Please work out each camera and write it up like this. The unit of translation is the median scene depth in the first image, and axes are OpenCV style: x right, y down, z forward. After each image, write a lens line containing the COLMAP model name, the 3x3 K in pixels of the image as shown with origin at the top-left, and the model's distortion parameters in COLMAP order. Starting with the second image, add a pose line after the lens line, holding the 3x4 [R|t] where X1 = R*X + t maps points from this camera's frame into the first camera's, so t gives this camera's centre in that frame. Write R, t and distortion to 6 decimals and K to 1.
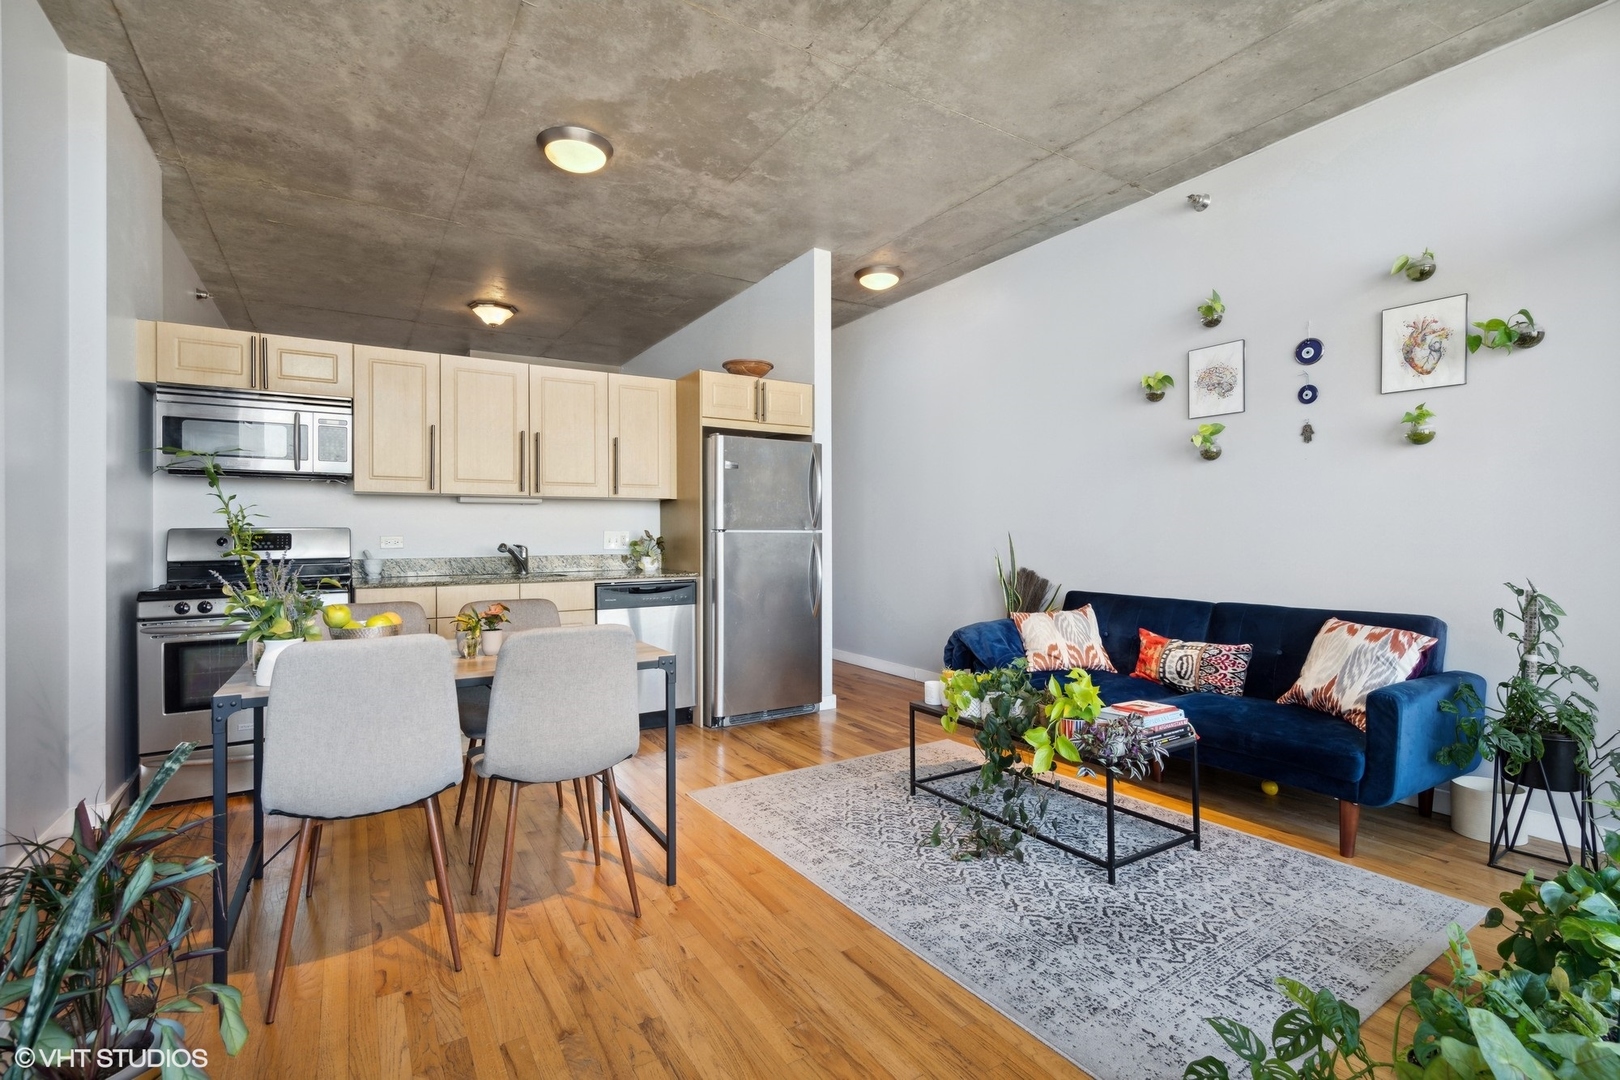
lens RADIAL K [[755.6, 0, 819.5], [0, 755.6, 536.9], [0, 0, 1]] dist [-0.001913, 0.002098]
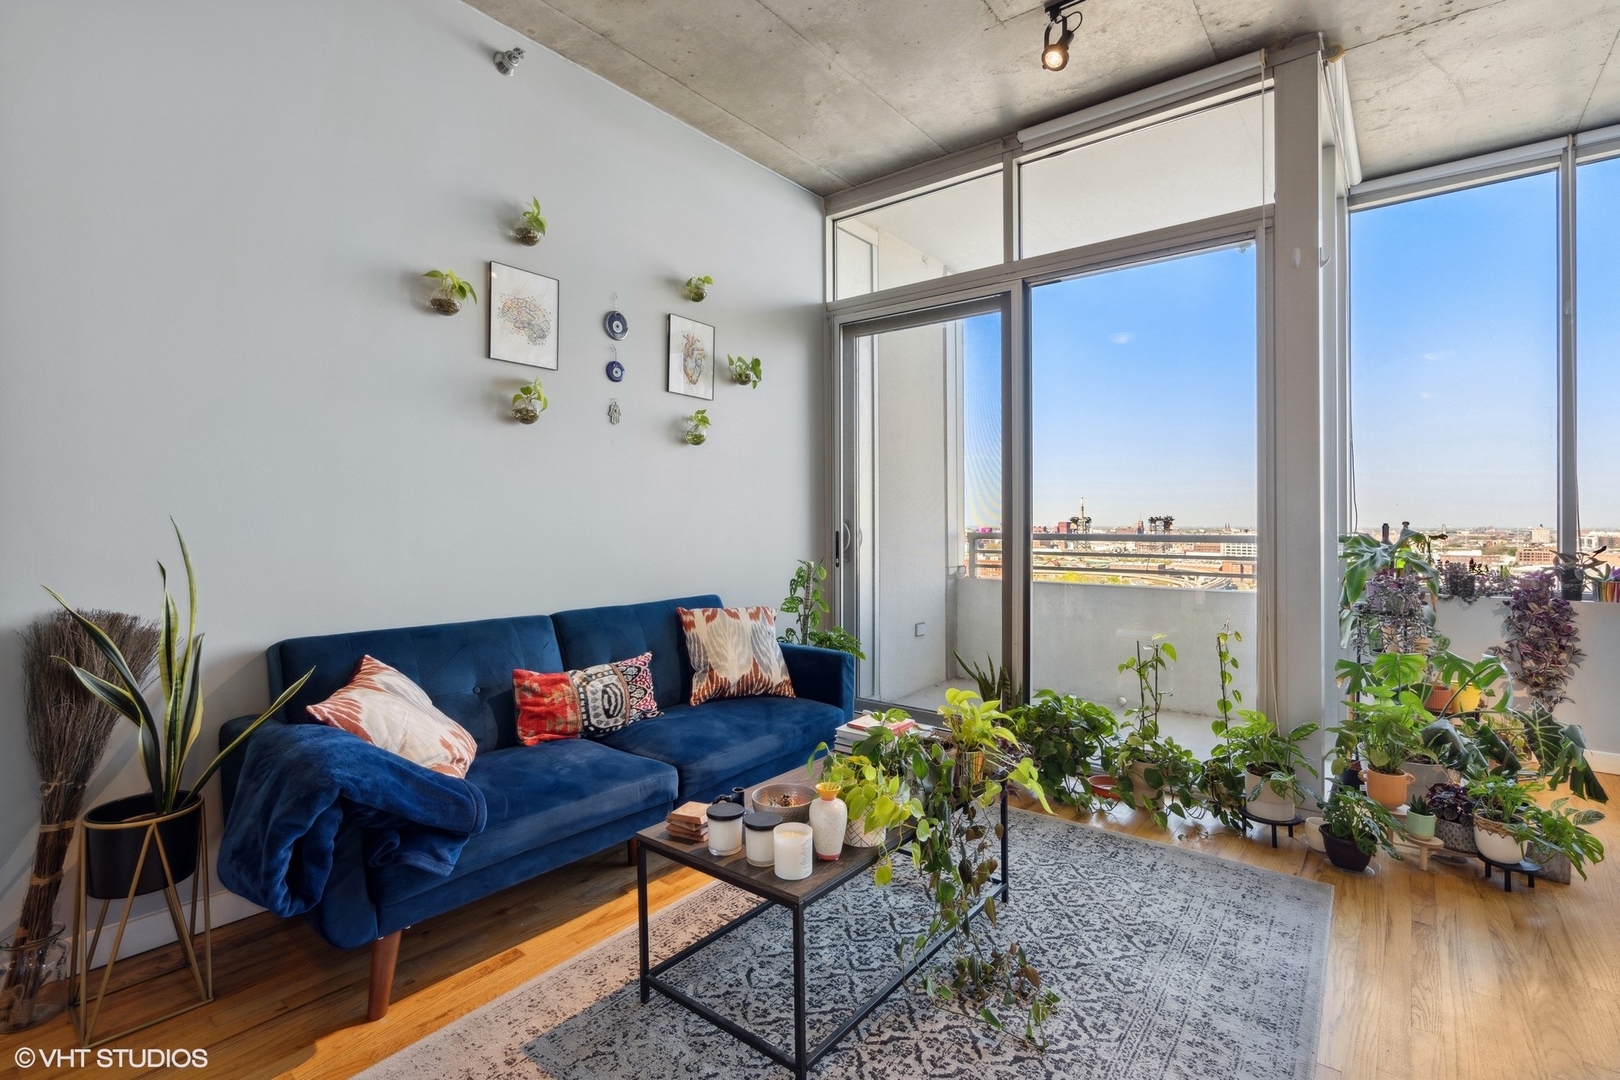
lens RADIAL K [[755.6, 0, 800.9], [0, 755.6, 512.9], [0, 0, 1]] dist [-0.001913, 0.002098]
pose [[-0.322117, 0.013489, 0.946604, -0.265543], [0.000058, 0.999899, -0.014229, -0.003347], [-0.946700, -0.004528, -0.322085, 0.977479]]
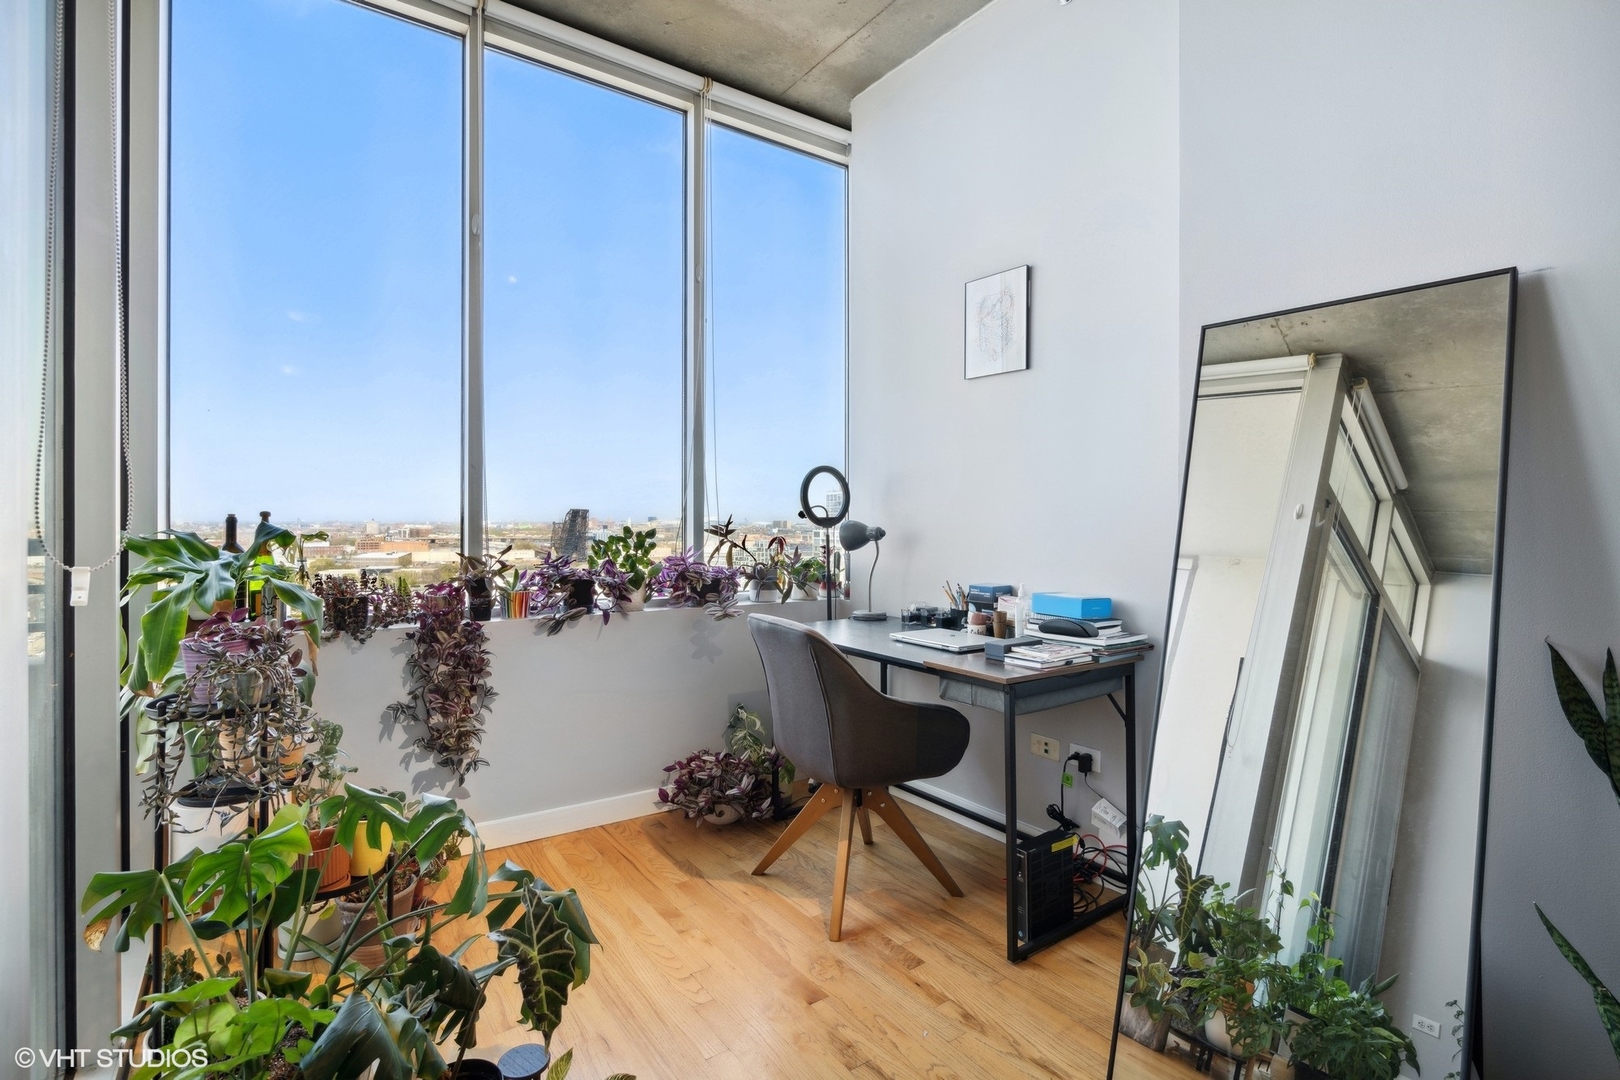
lens RADIAL K [[755.6, 0, 802.6], [0, 755.6, 529.6], [0, 0, 1]] dist [-0.001913, 0.002098]
pose [[-0.998736, -0.002526, -0.050196, 0.057172], [-0.003192, 0.999908, 0.013207, -0.000759], [0.050158, 0.013351, -0.998652, 0.470641]]
